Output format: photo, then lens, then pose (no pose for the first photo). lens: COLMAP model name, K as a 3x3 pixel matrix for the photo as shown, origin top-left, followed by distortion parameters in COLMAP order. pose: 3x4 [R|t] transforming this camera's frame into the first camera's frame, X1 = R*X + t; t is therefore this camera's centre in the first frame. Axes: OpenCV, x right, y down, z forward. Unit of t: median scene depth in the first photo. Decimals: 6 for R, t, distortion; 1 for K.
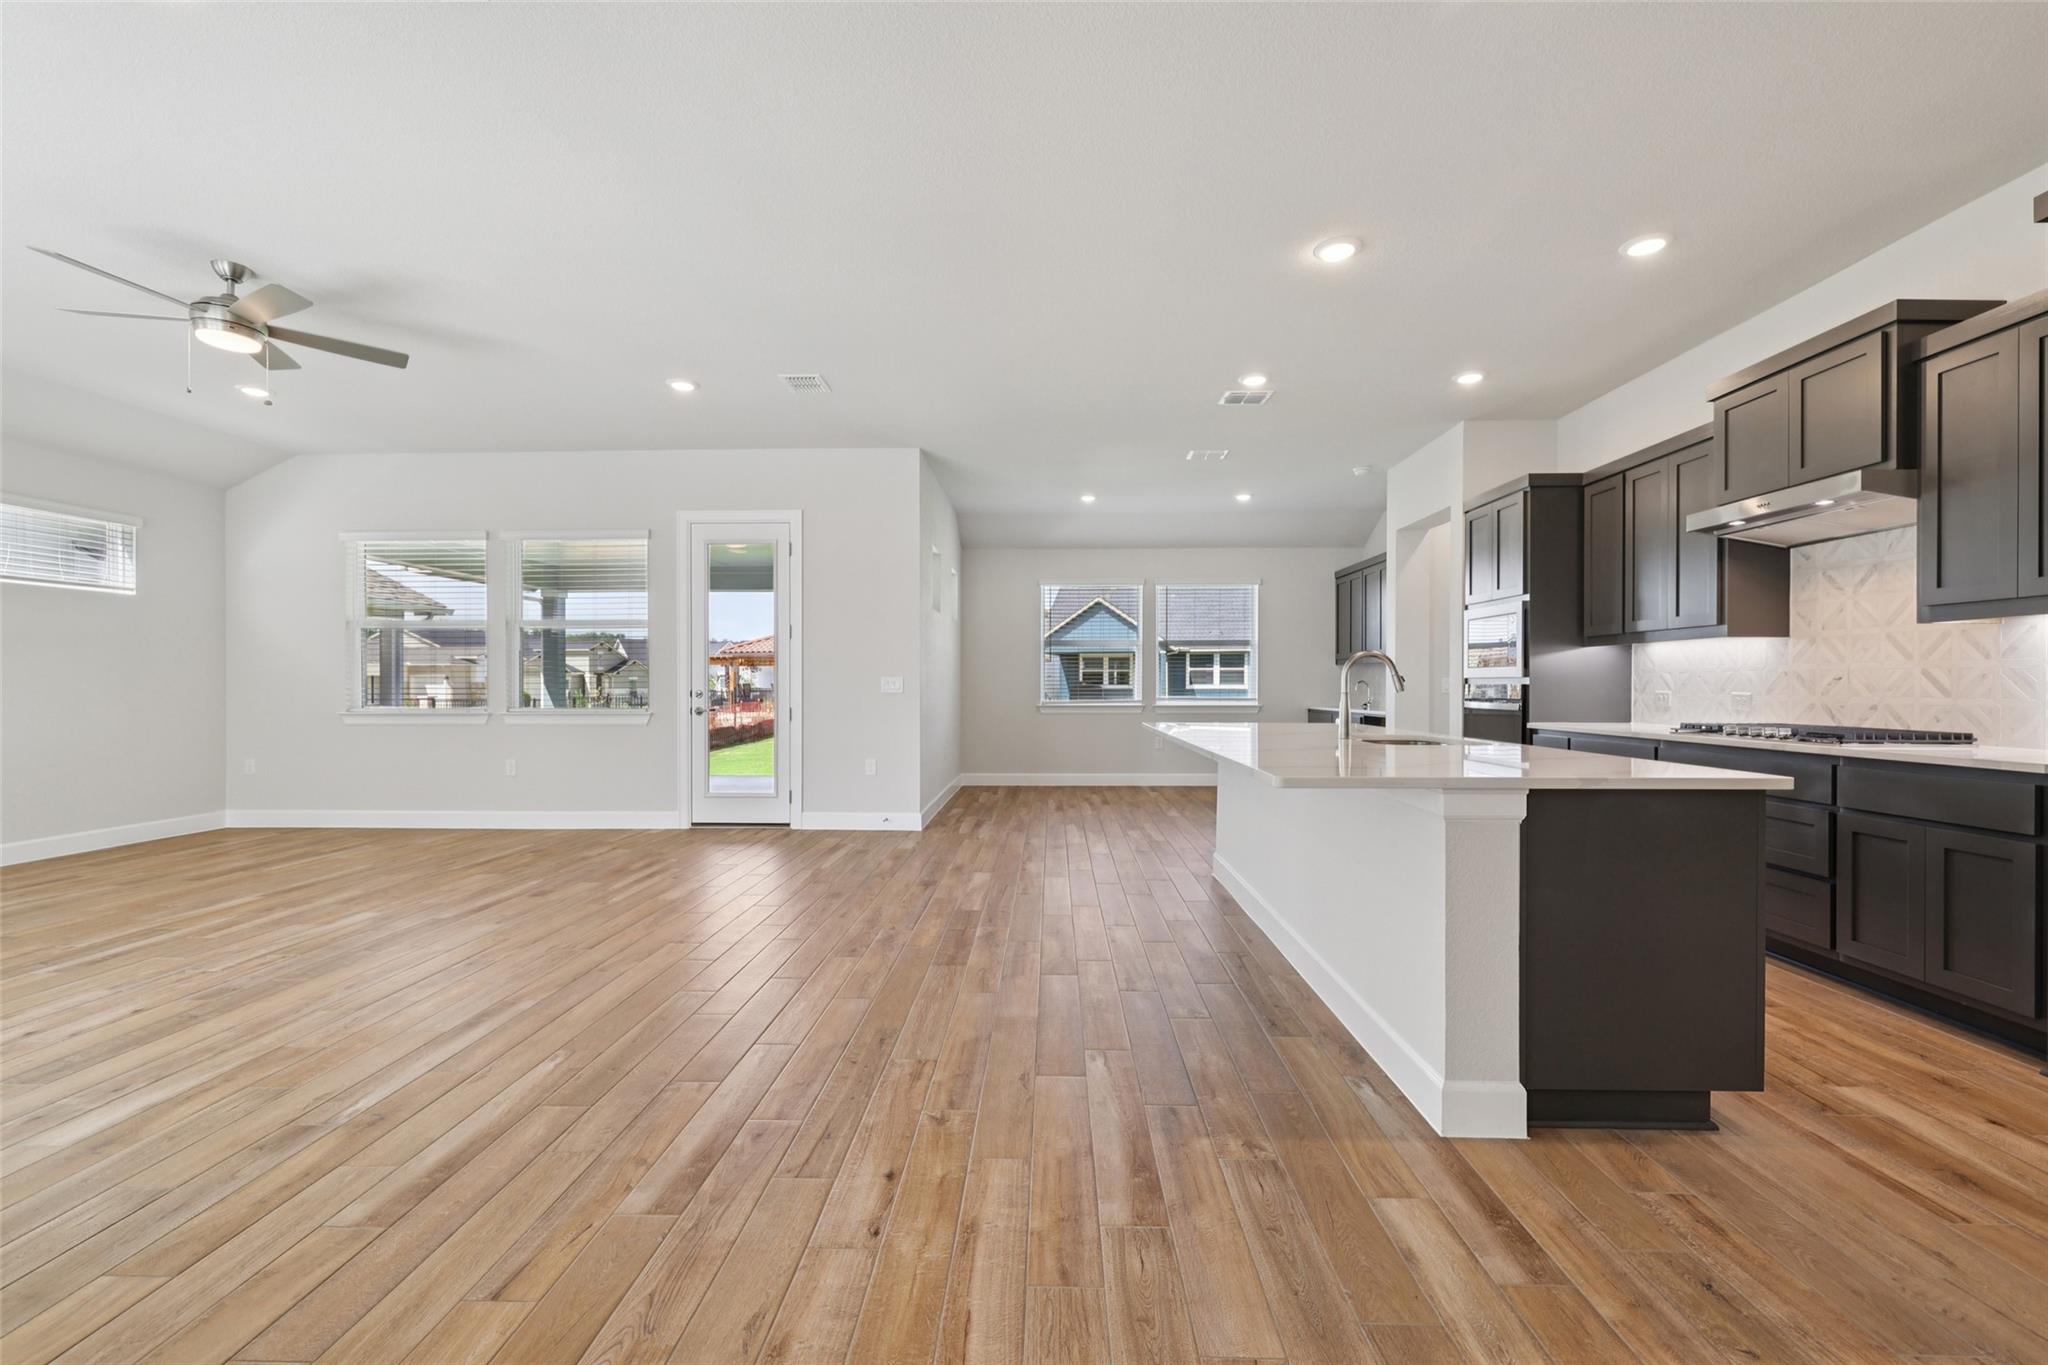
lens RADIAL K [[869.3, 0, 1024.9], [0, 869.3, 687.8], [0, 0, 1]] dist [-0.001300, 0.000430]
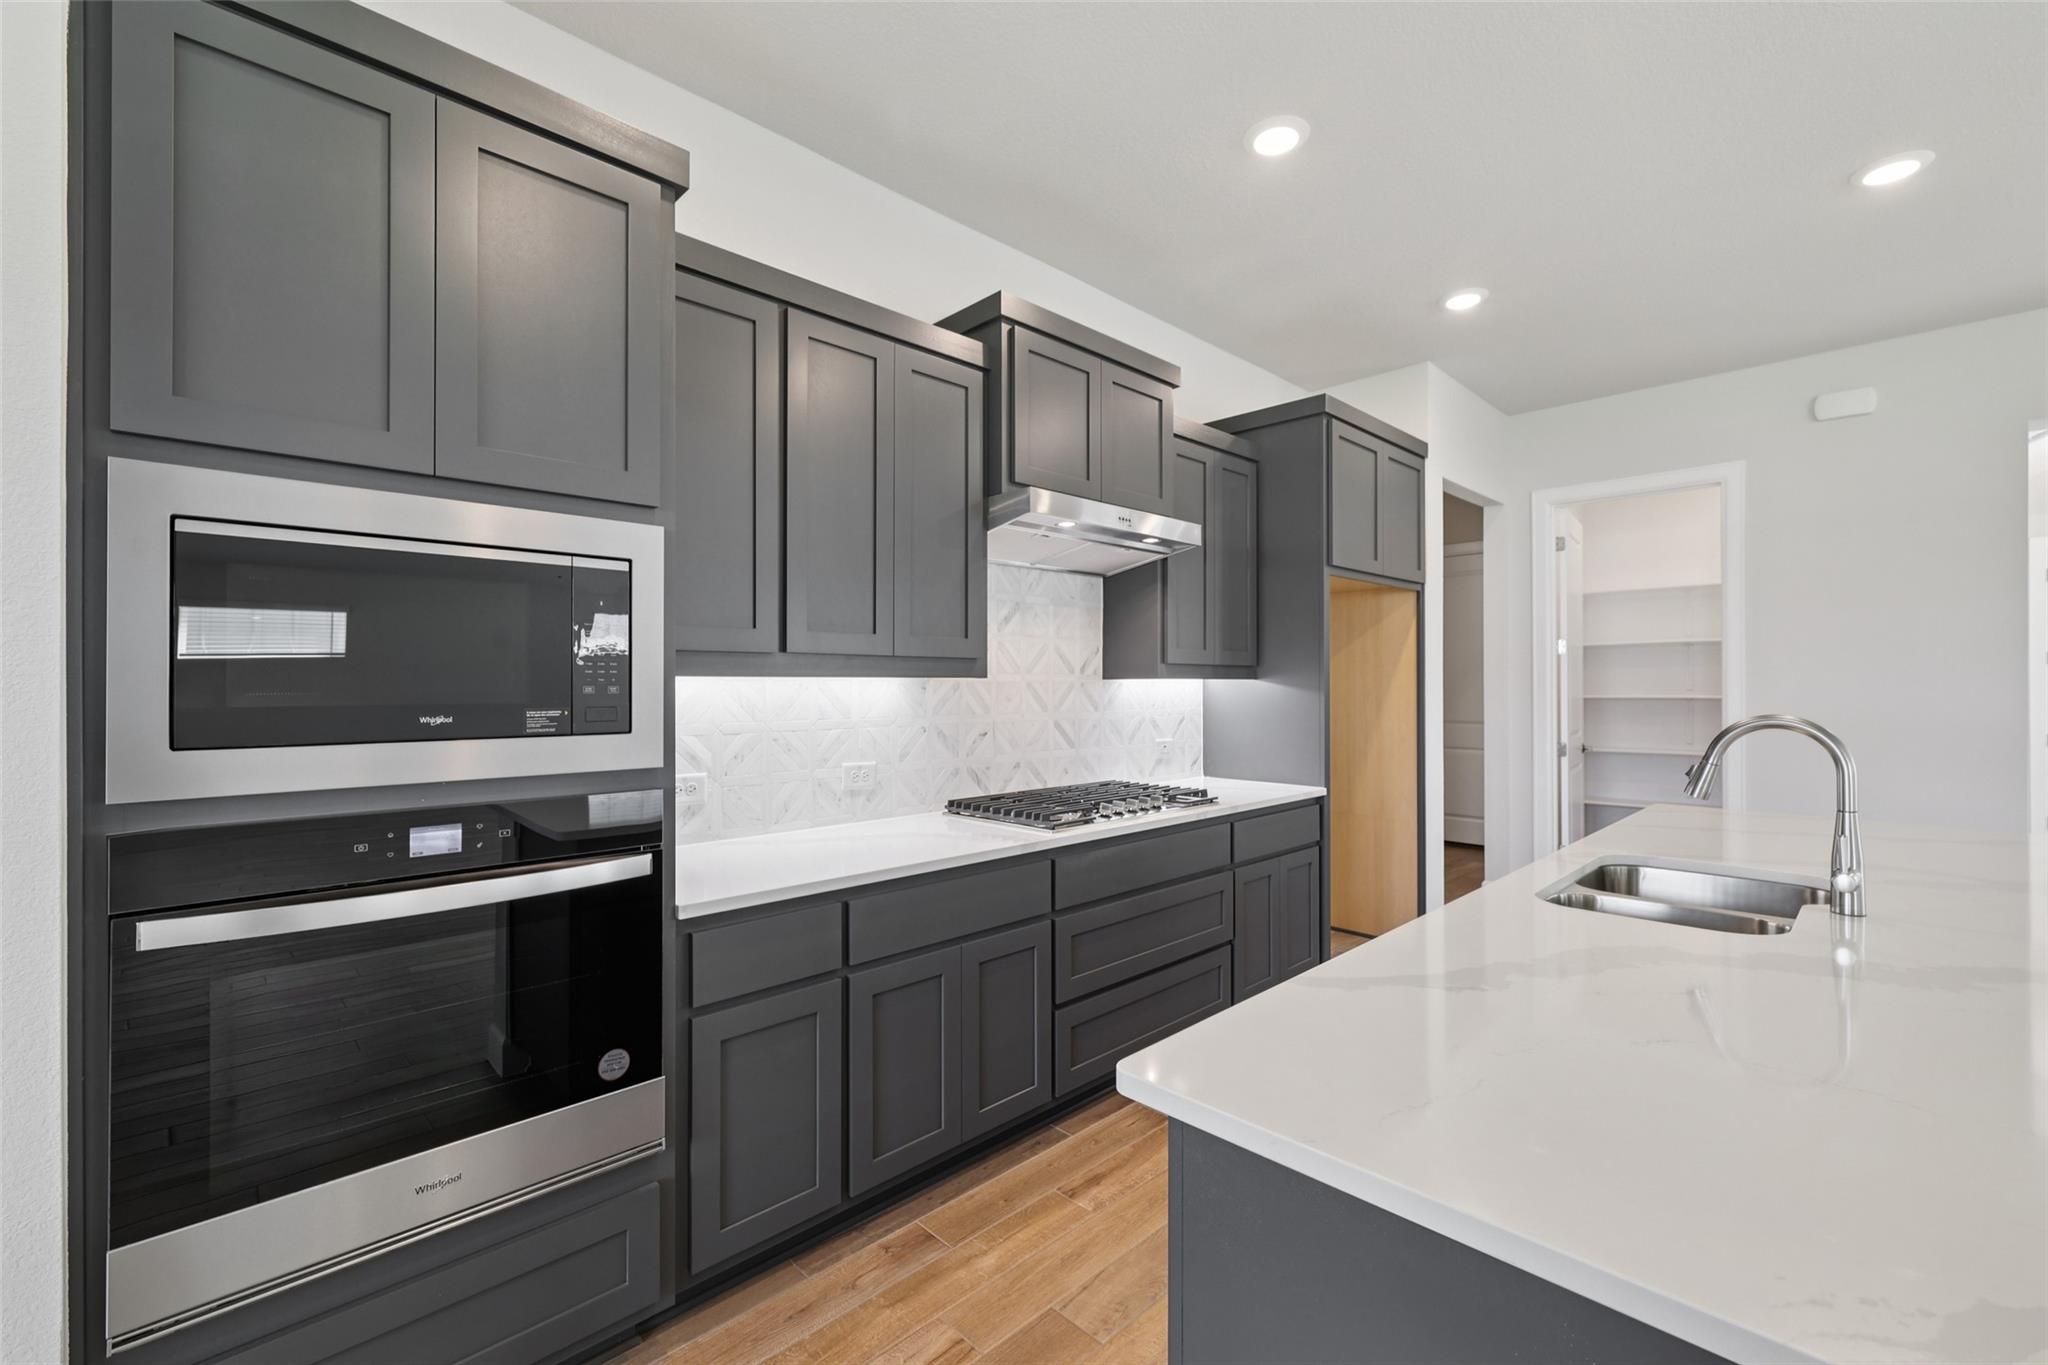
lens RADIAL K [[866.2, 0, 1031.7], [0, 866.2, 682.8], [0, 0, 1]] dist [0.001542, -0.000237]
pose [[-0.723369, -0.000371, 0.690462, 0.367959], [0.001254, 0.999998, 0.001851, -0.063506], [-0.690461, 0.002205, -0.723367, 1.651678]]
